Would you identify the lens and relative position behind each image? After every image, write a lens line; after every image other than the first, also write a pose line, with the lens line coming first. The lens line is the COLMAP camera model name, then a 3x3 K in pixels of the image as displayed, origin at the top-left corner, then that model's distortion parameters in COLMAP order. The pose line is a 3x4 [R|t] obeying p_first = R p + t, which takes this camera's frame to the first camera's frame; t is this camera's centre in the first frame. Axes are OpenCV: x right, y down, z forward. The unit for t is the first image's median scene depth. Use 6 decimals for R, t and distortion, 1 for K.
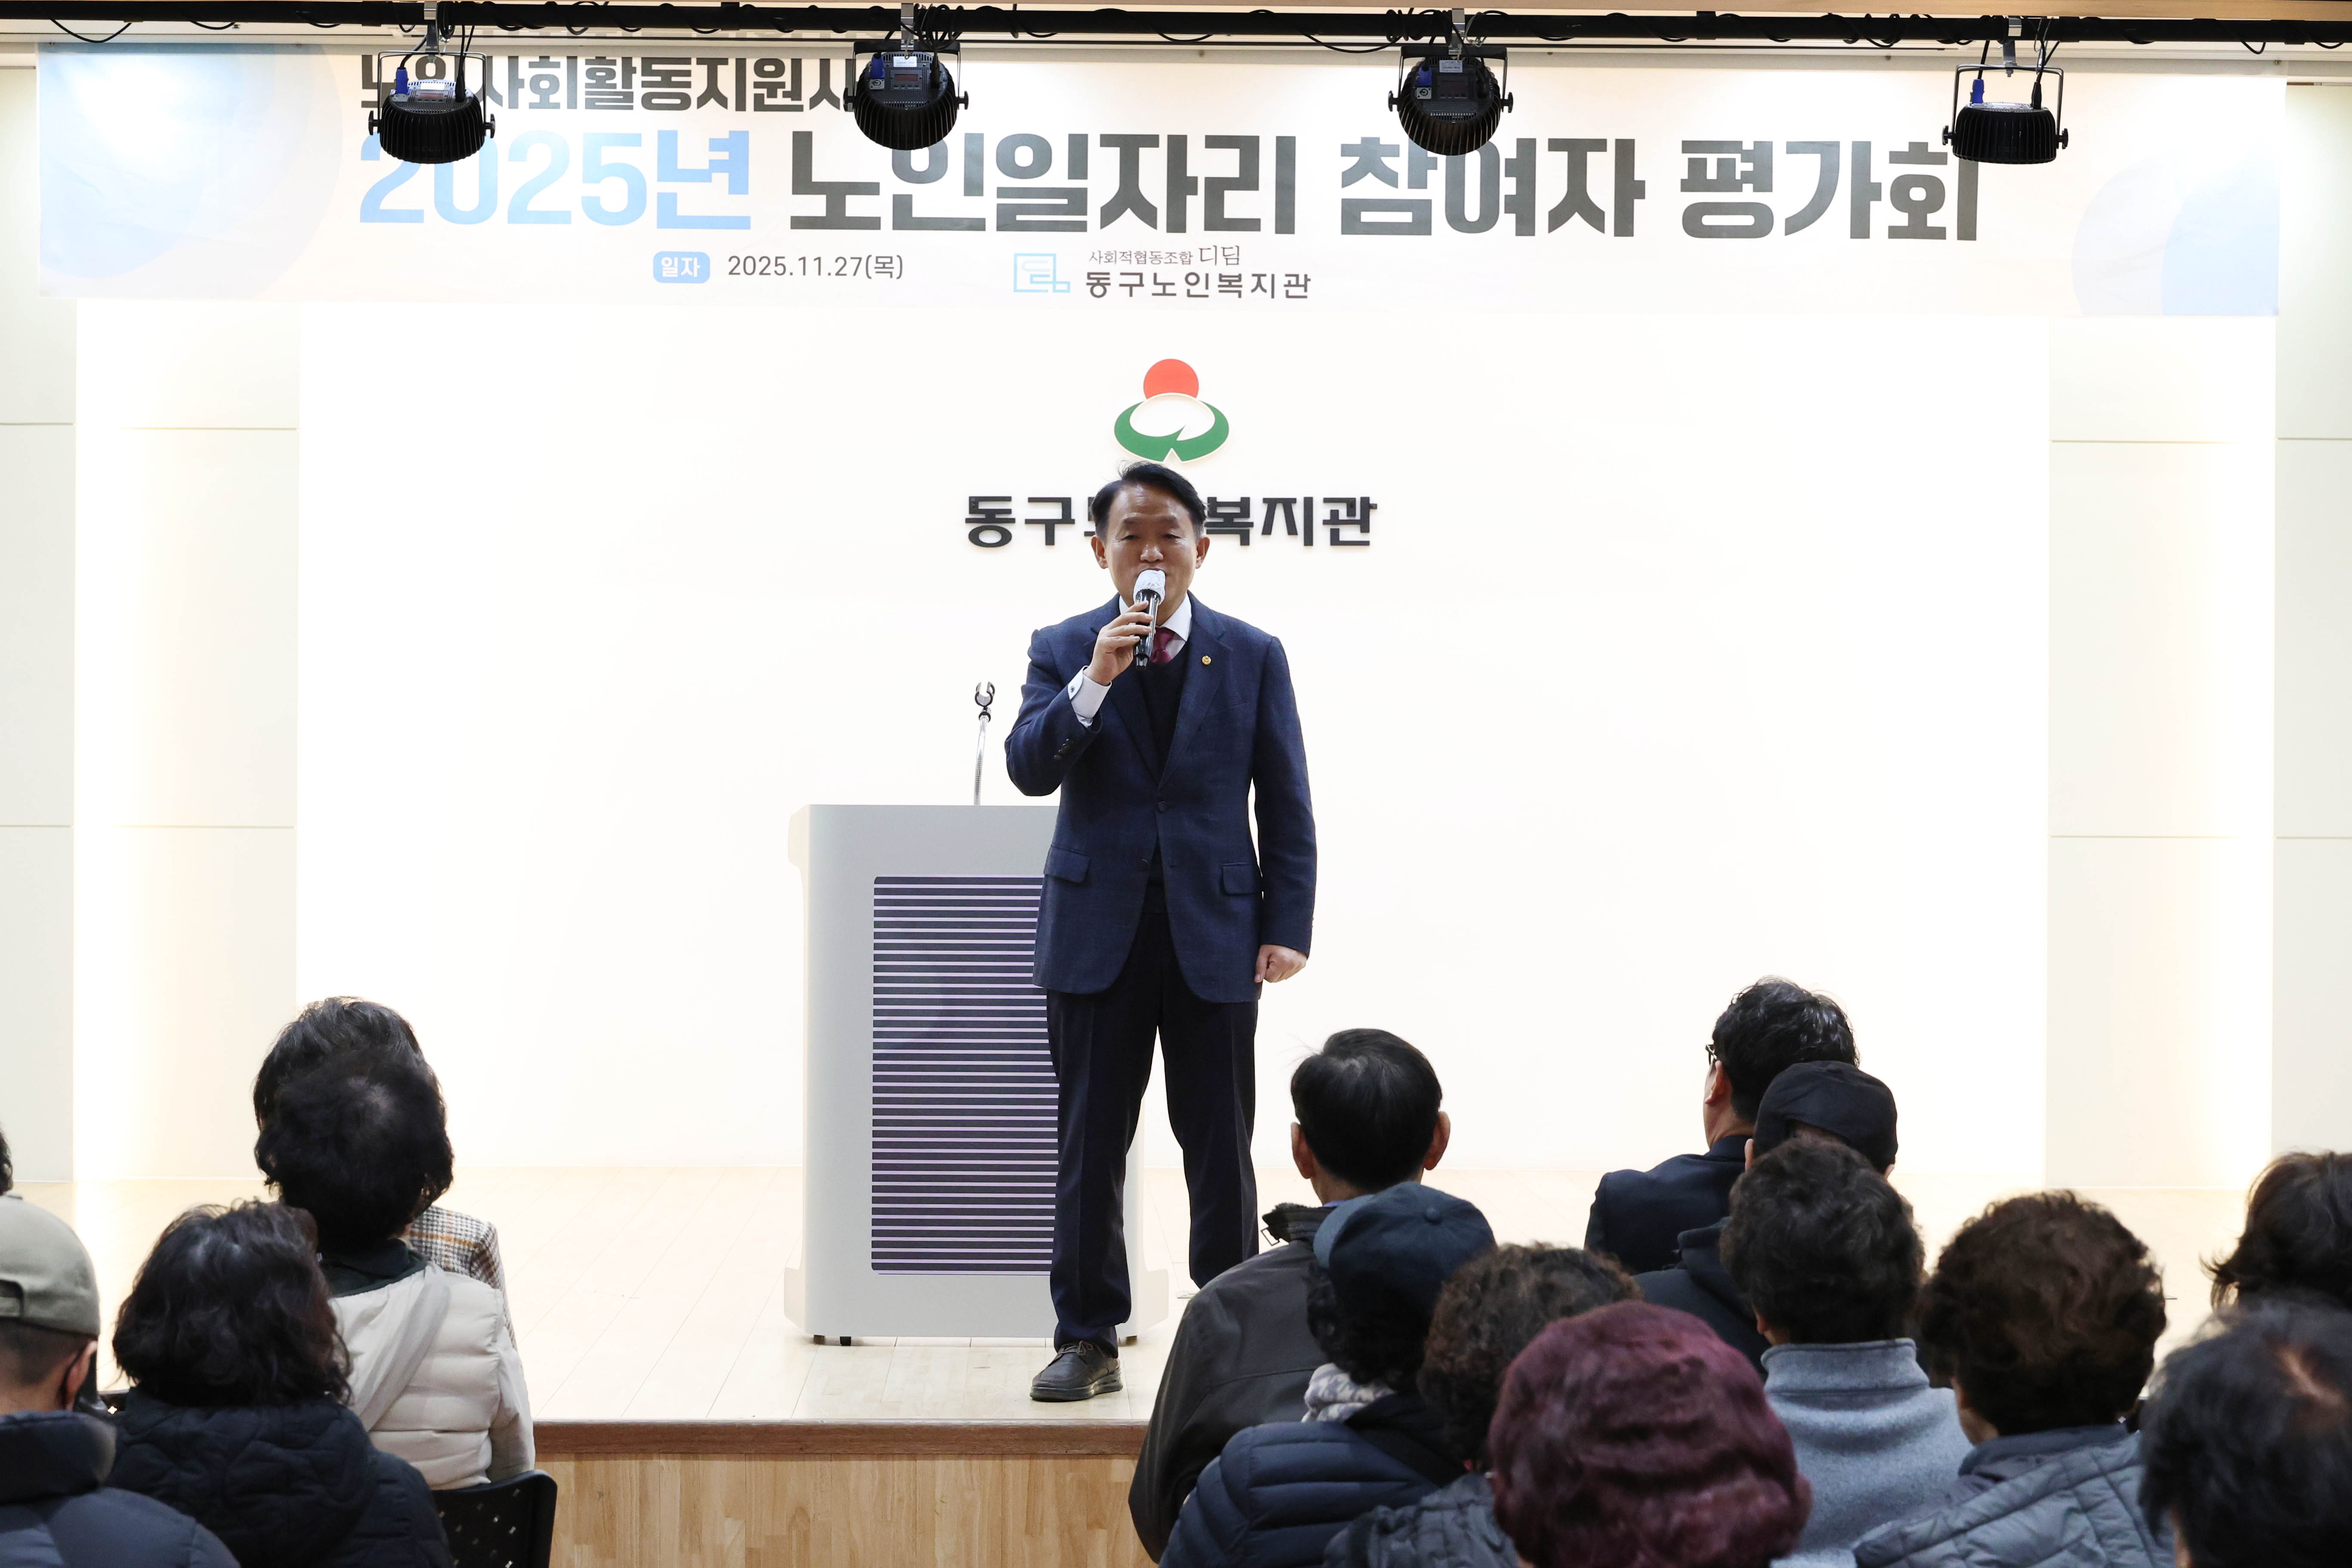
lens RADIAL K [[5894.0, 0, 1175.7], [0, 5894.0, 785.3], [0, 0, 1]] dist [-0.078798, -0.169388]
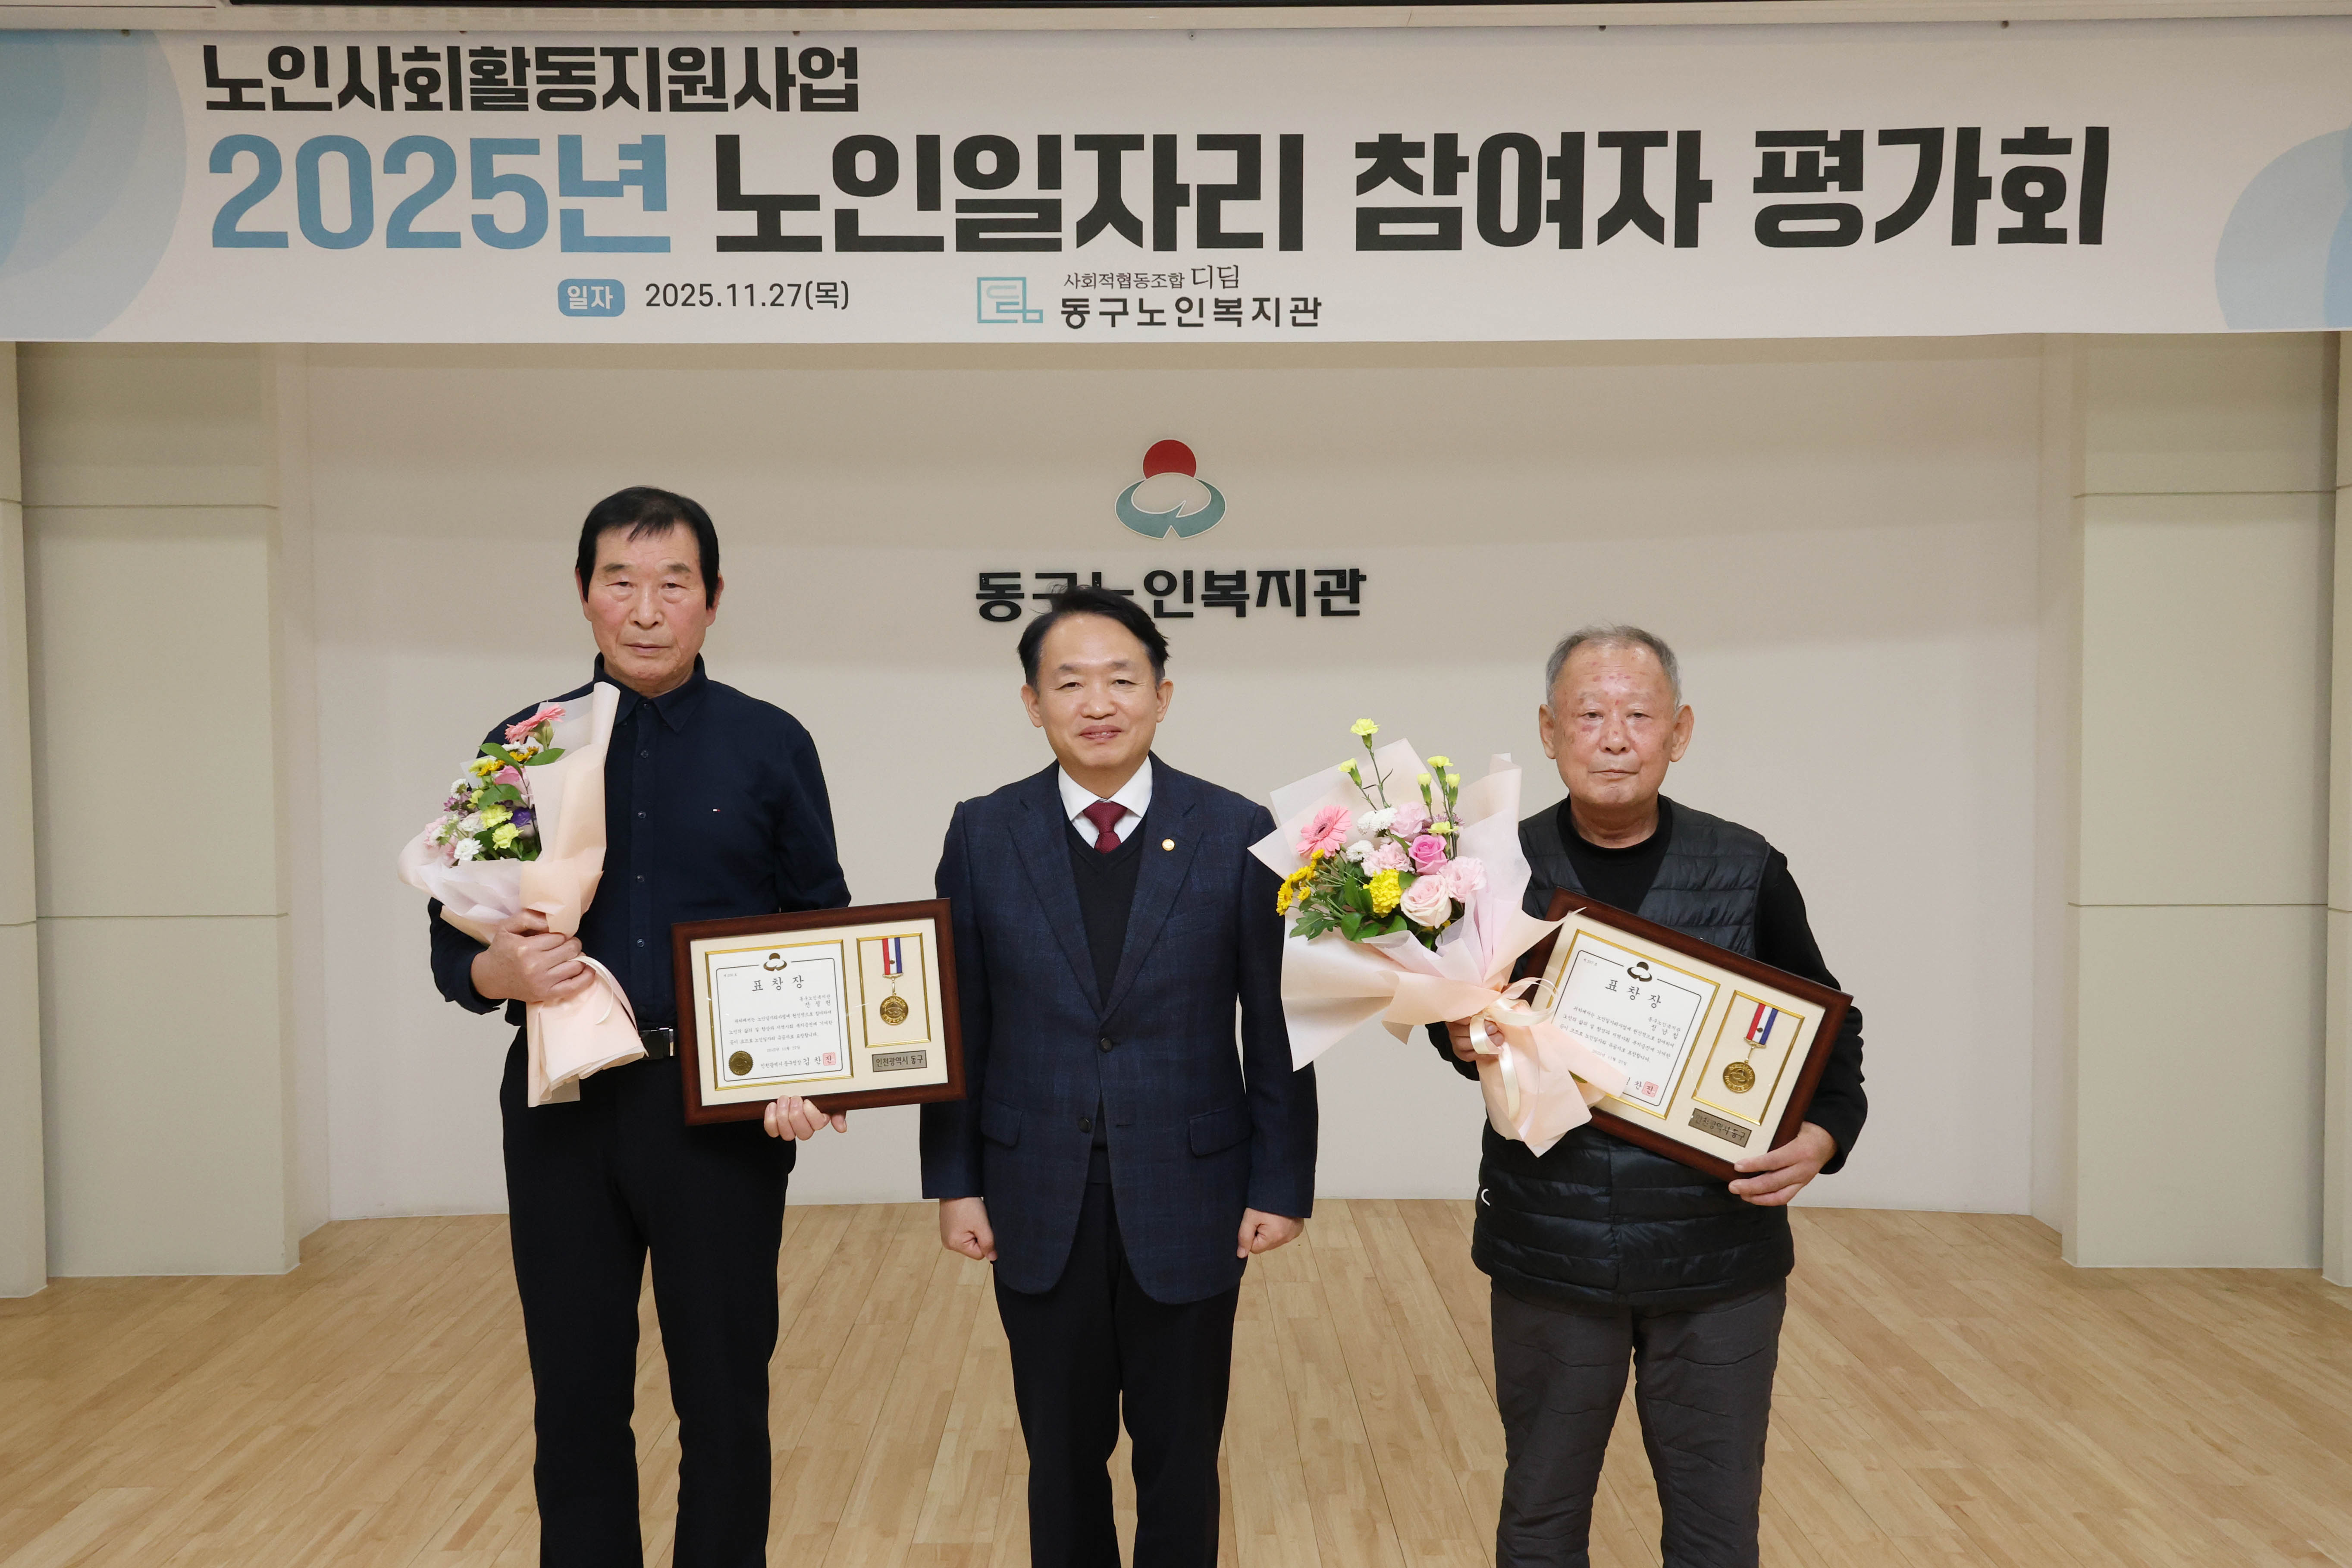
lens RADIAL K [[1702.5, 0, 1129.5], [0, 1702.5, 771.9], [0, 0, 1]] dist [0.013198, 0.002791]
pose [[0.999050, -0.008579, -0.042732, 0.004935], [0.010507, 0.998928, 0.045090, -0.028864], [0.042299, -0.045496, 0.998069, 0.746973]]
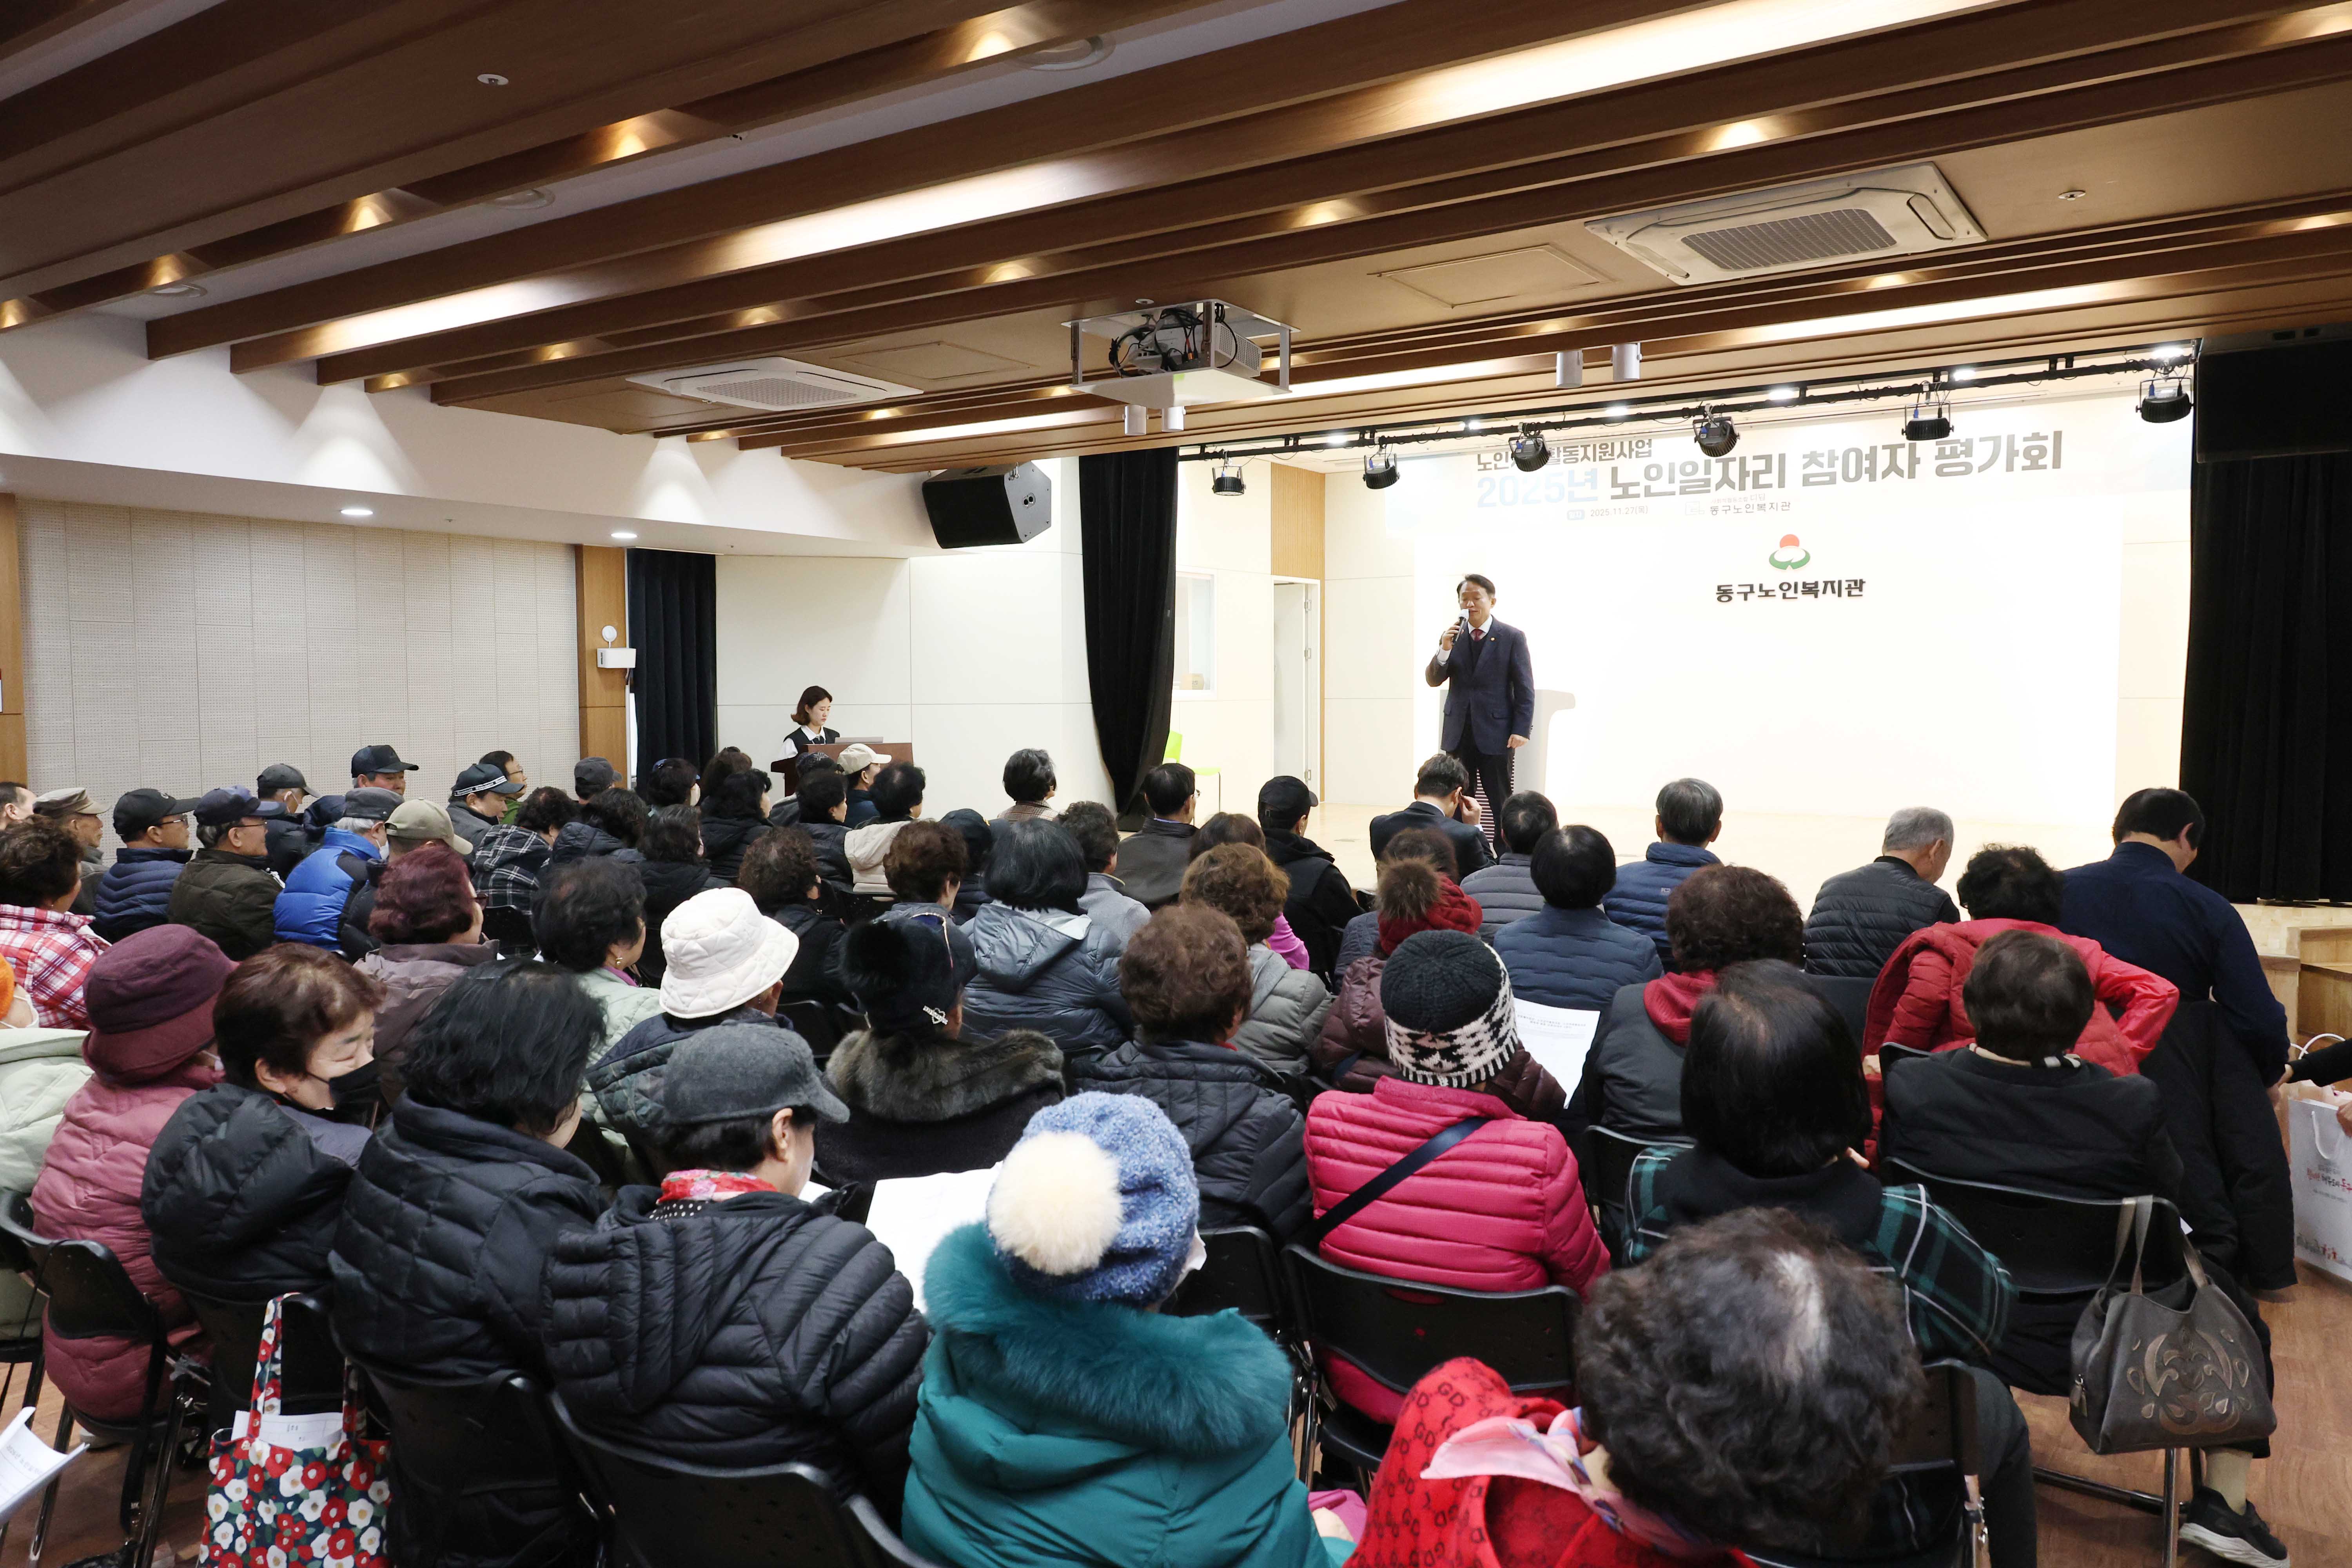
lens RADIAL K [[1702.5, 0, 1129.5], [0, 1702.5, 771.9], [0, 0, 1]] dist [0.013198, 0.002791]
pose [[0.791992, 0.022178, -0.610129, 0.275943], [0.007422, 0.998916, 0.045945, 0.003349], [0.610487, -0.040916, 0.790969, 0.148361]]
